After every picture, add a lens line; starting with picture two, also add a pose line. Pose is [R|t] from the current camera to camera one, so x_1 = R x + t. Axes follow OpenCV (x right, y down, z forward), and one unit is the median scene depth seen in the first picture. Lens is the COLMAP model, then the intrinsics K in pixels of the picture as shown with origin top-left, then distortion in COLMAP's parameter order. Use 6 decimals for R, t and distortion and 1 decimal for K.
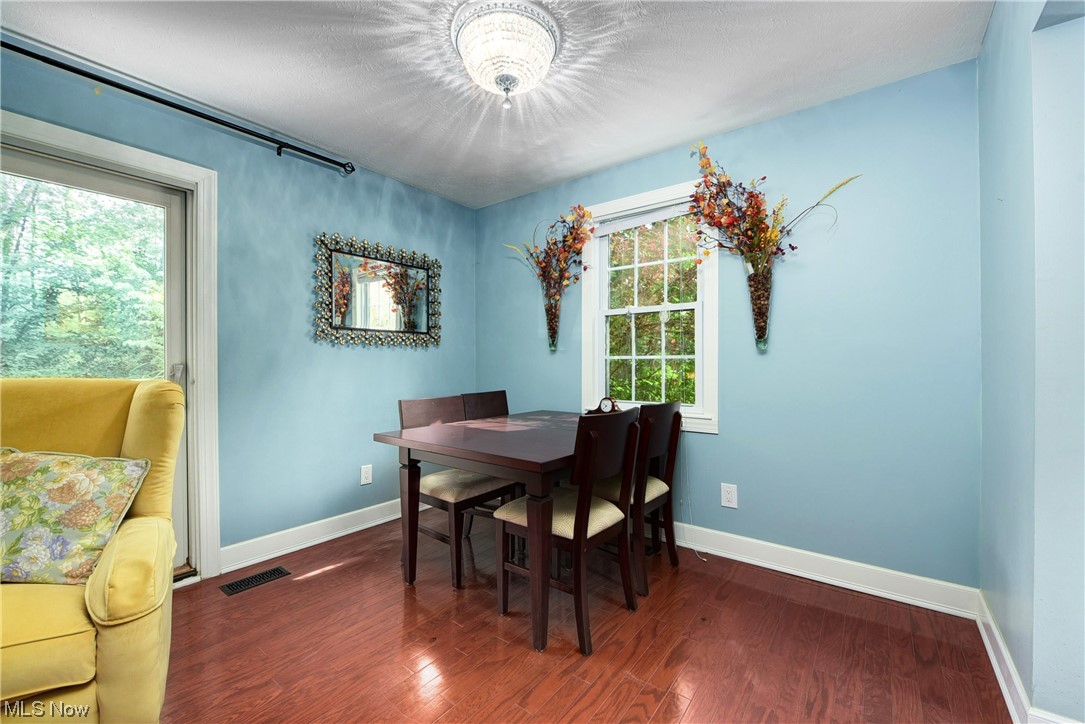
lens RADIAL K [[434.0, 0, 543.9], [0, 434.0, 365.8], [0, 0, 1]] dist [-0.014332, 0.002515]
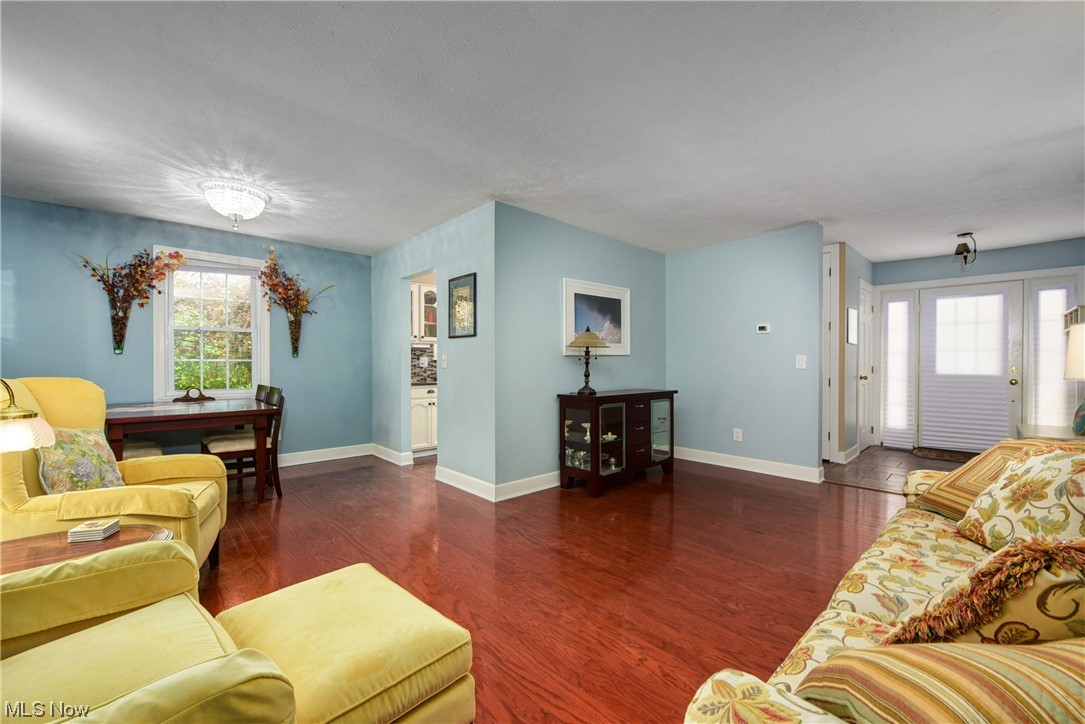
lens RADIAL K [[434.0, 0, 543.9], [0, 434.0, 365.8], [0, 0, 1]] dist [-0.014332, 0.002515]
pose [[0.172833, -0.000295, 0.984951, -1.088767], [0.002978, 0.999996, -0.000223, 0.004011], [-0.984947, 0.002972, 0.172833, -0.423375]]
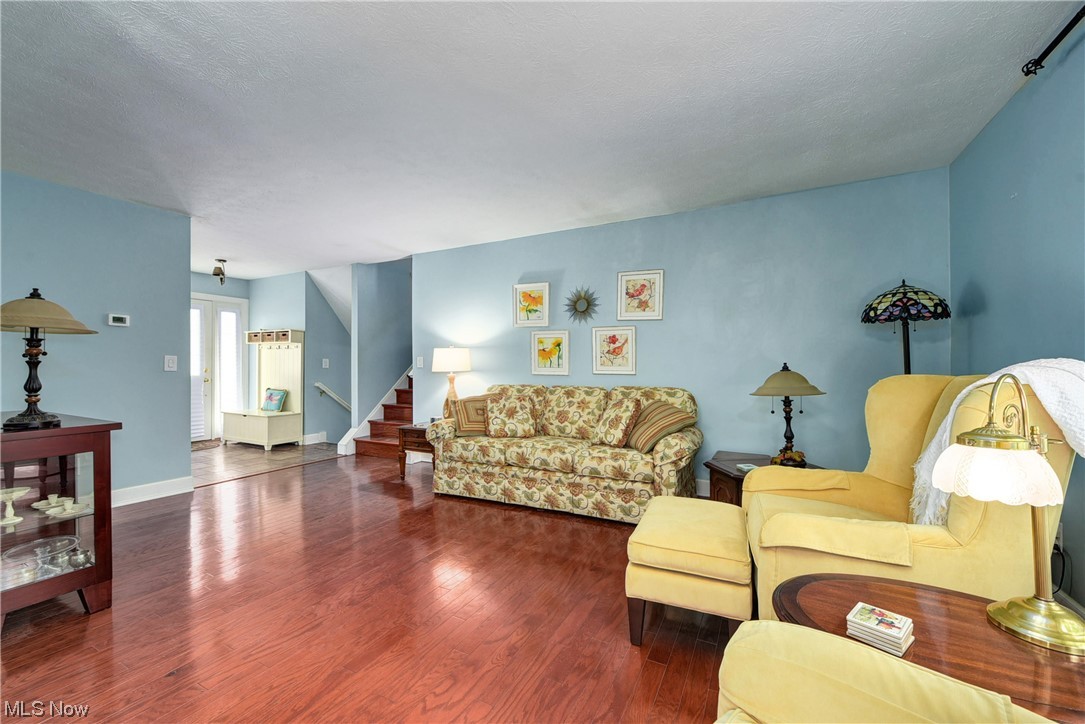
lens RADIAL K [[434.0, 0, 543.9], [0, 434.0, 365.8], [0, 0, 1]] dist [-0.014332, 0.002515]
pose [[-0.984702, 0.003135, -0.174221, -0.377279], [0.002803, 0.999994, 0.002151, 0.000692], [0.174226, 0.001630, -0.984704, 0.471471]]
